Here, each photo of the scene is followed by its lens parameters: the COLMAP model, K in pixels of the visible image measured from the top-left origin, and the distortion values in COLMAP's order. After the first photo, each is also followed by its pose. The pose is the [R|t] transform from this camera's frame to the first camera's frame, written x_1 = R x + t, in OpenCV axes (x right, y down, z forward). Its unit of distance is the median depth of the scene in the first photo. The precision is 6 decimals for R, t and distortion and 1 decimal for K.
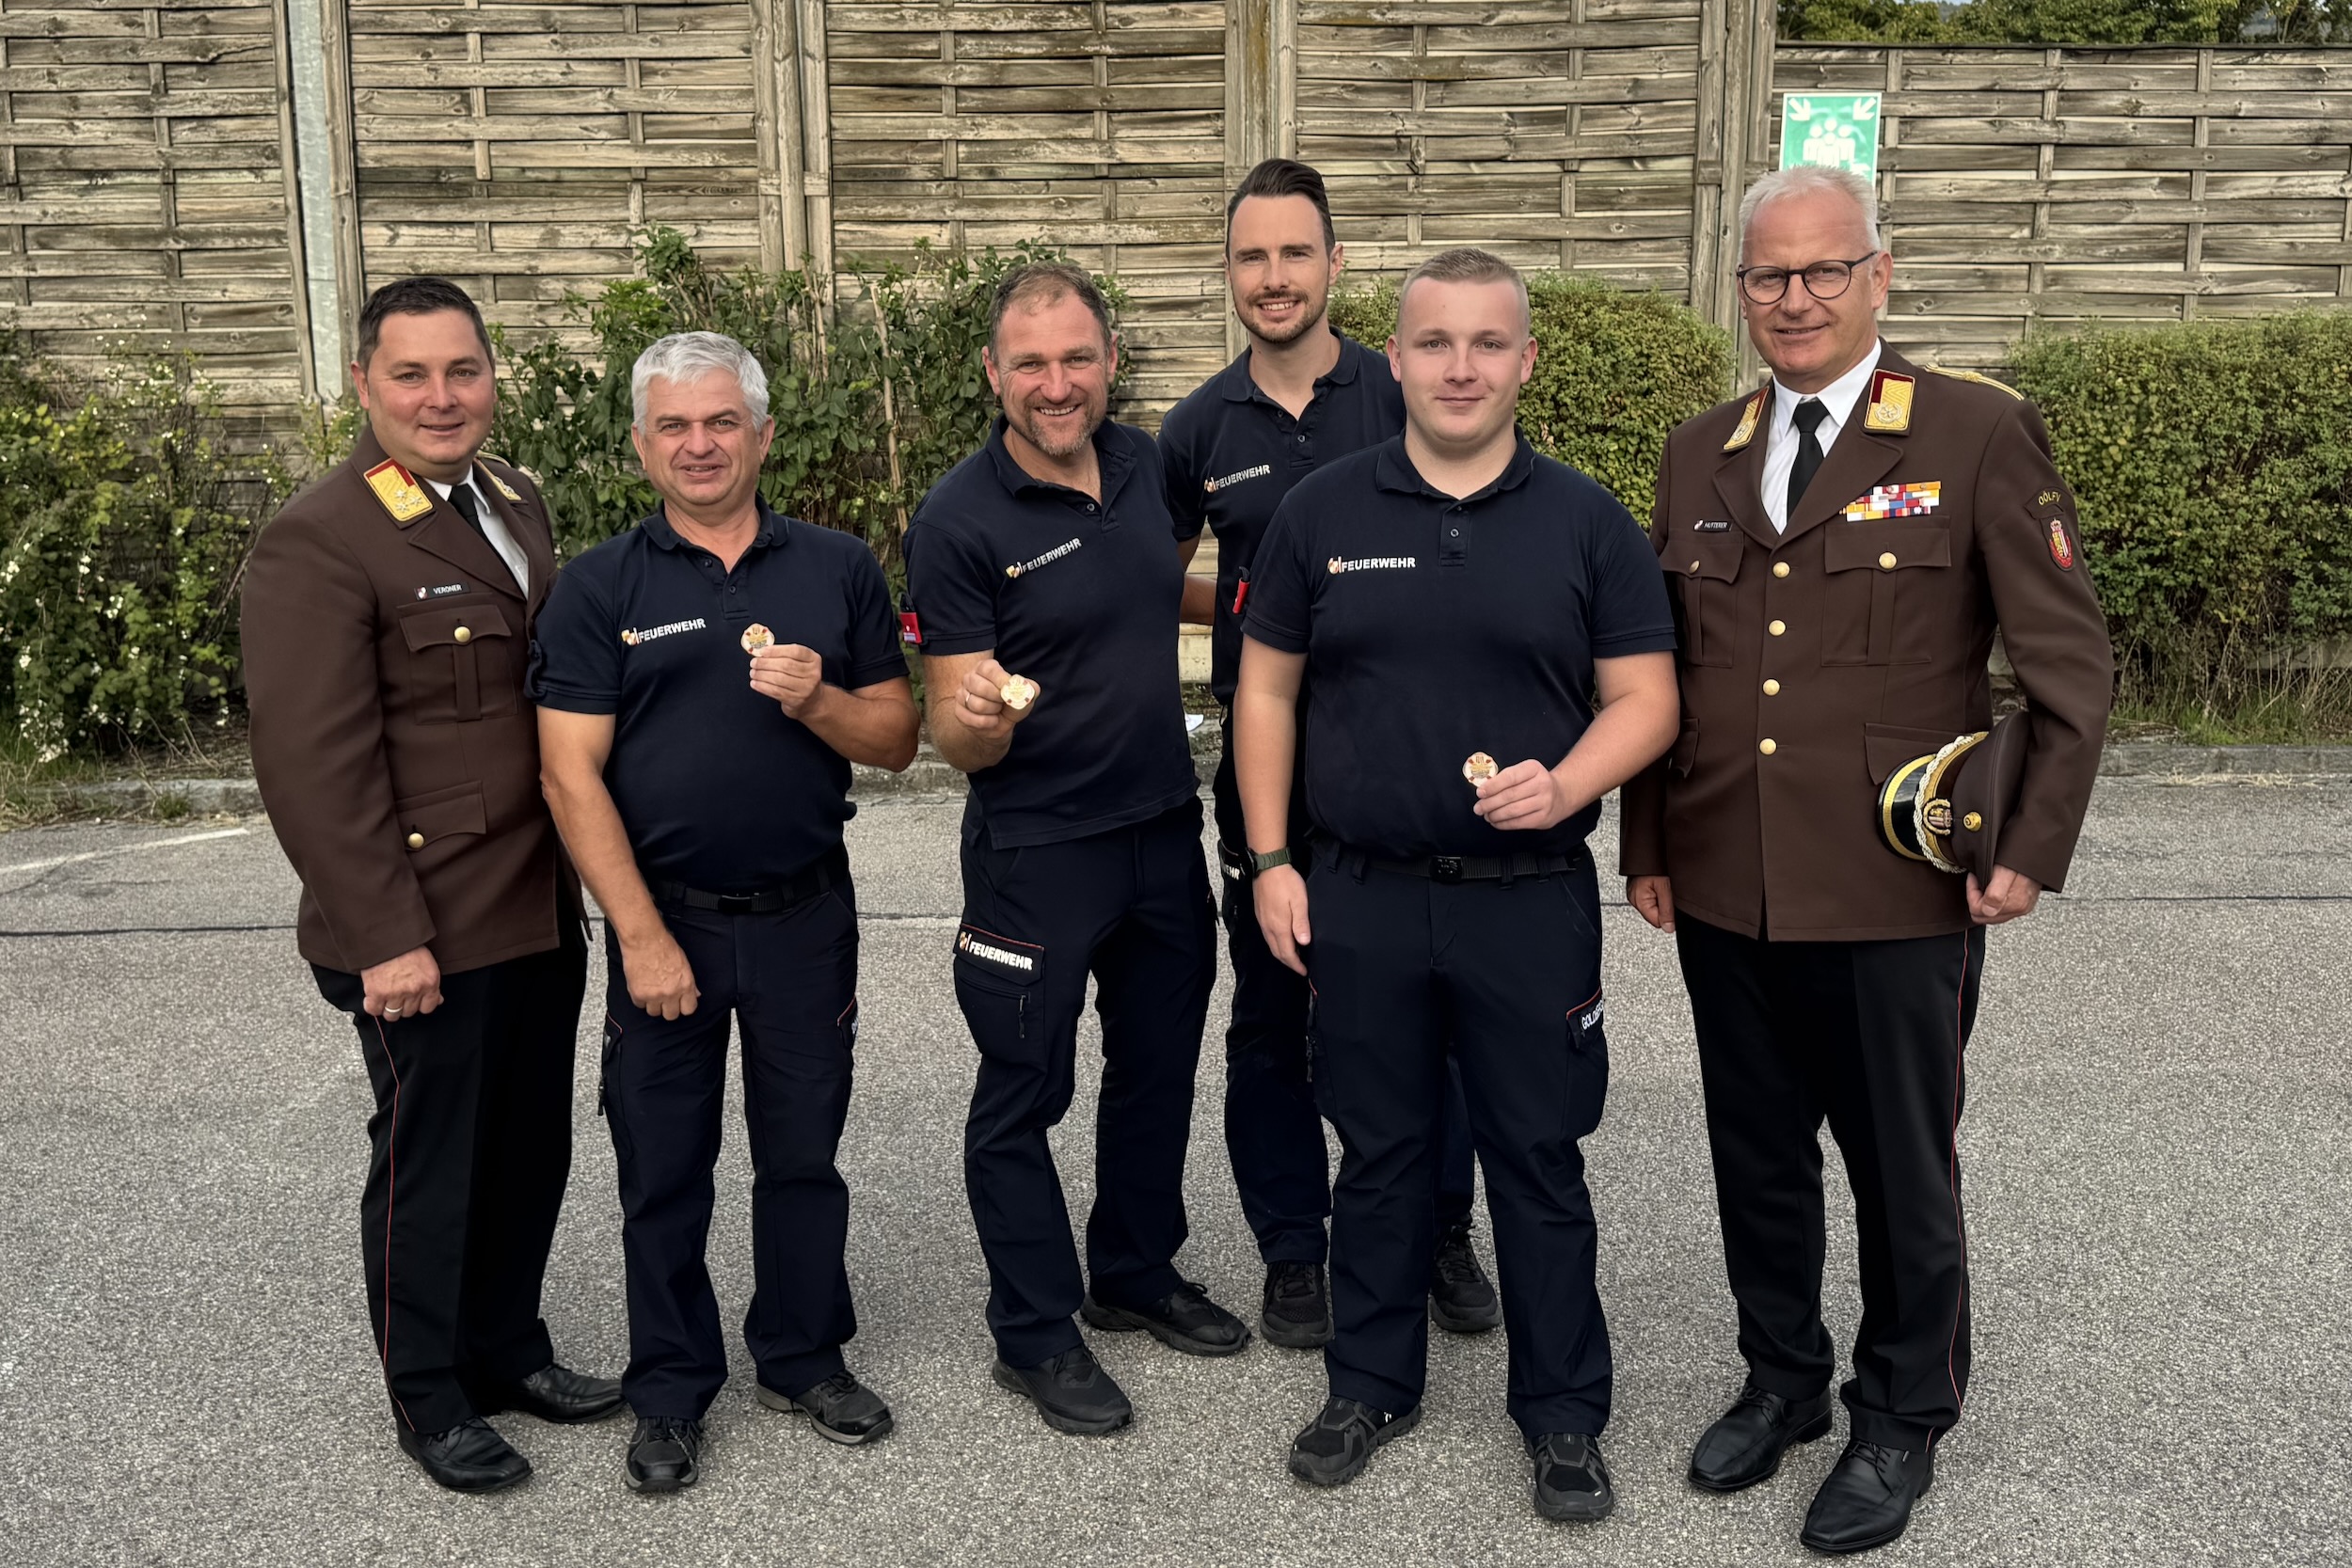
lens RADIAL K [[1754.0, 0, 1181.7], [0, 1754.0, 766.3], [0, 0, 1]] dist [0.039863, -0.029712]
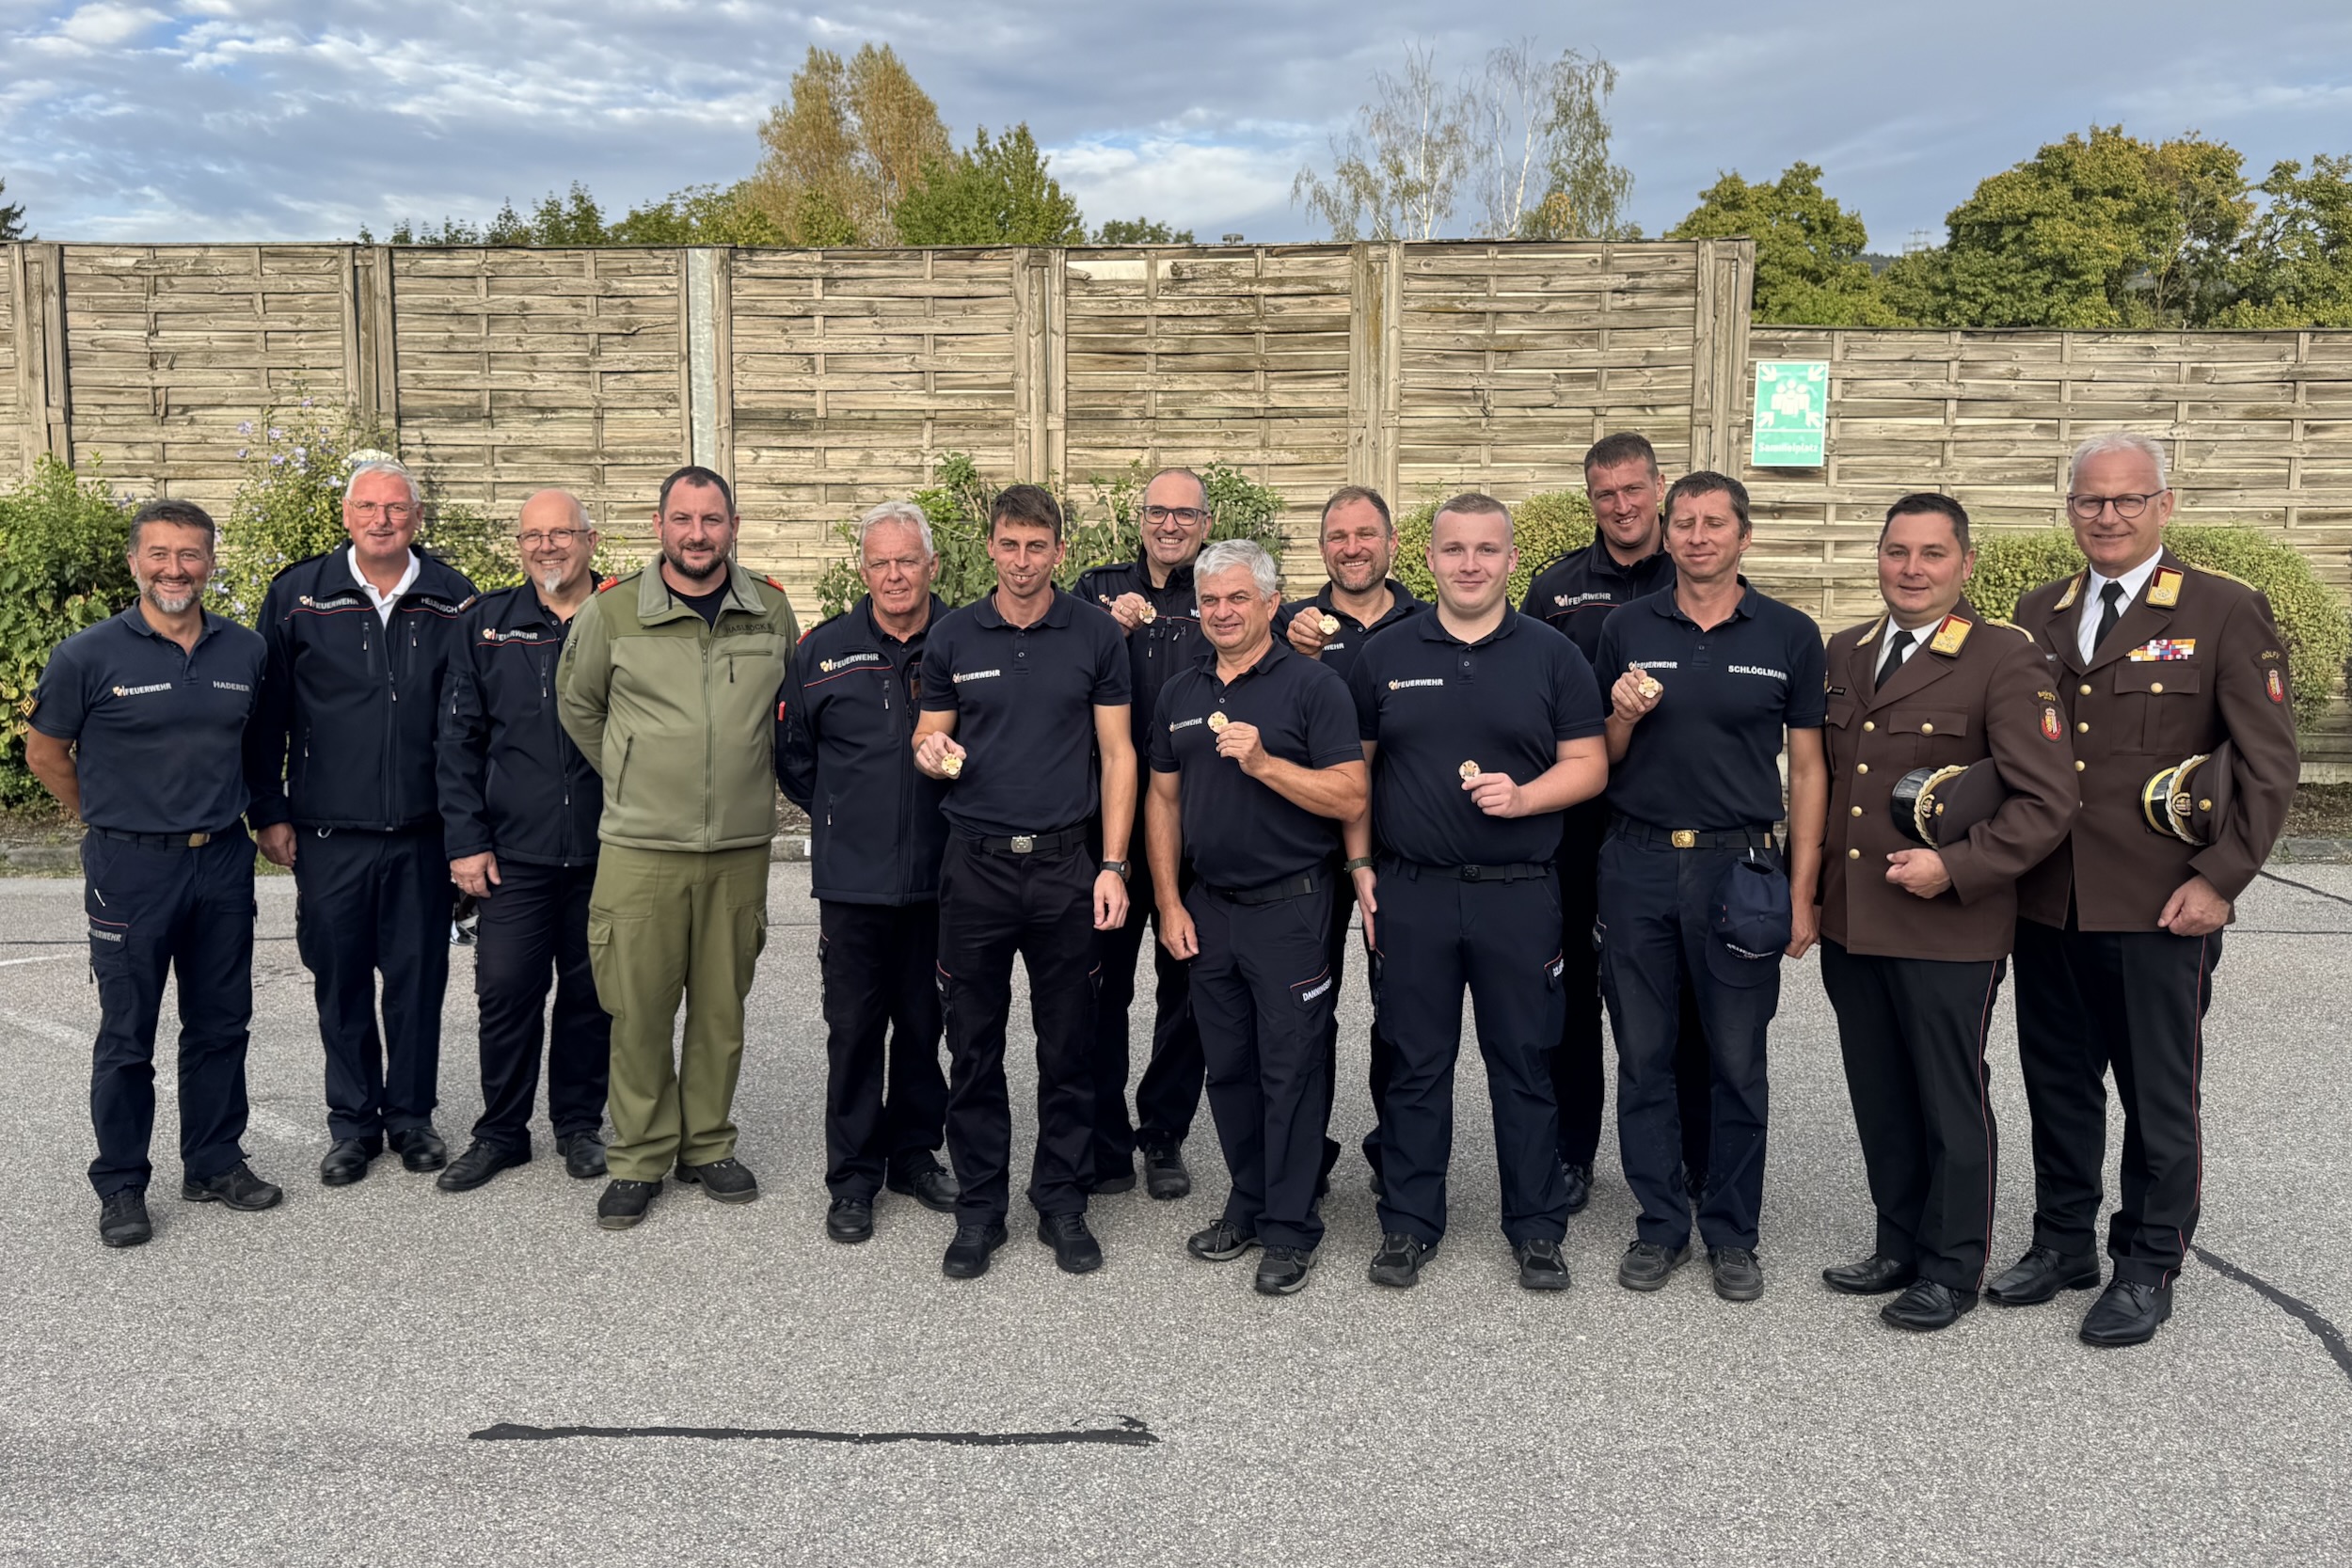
lens RADIAL K [[1754.0, 0, 1178.9], [0, 1754.0, 795.8], [0, 0, 1]] dist [0.039863, -0.029712]
pose [[0.995538, 0.021728, -0.091831, 0.025385], [-0.028457, 0.996954, -0.072609, 0.065693], [0.089973, 0.074898, 0.993124, -0.361207]]
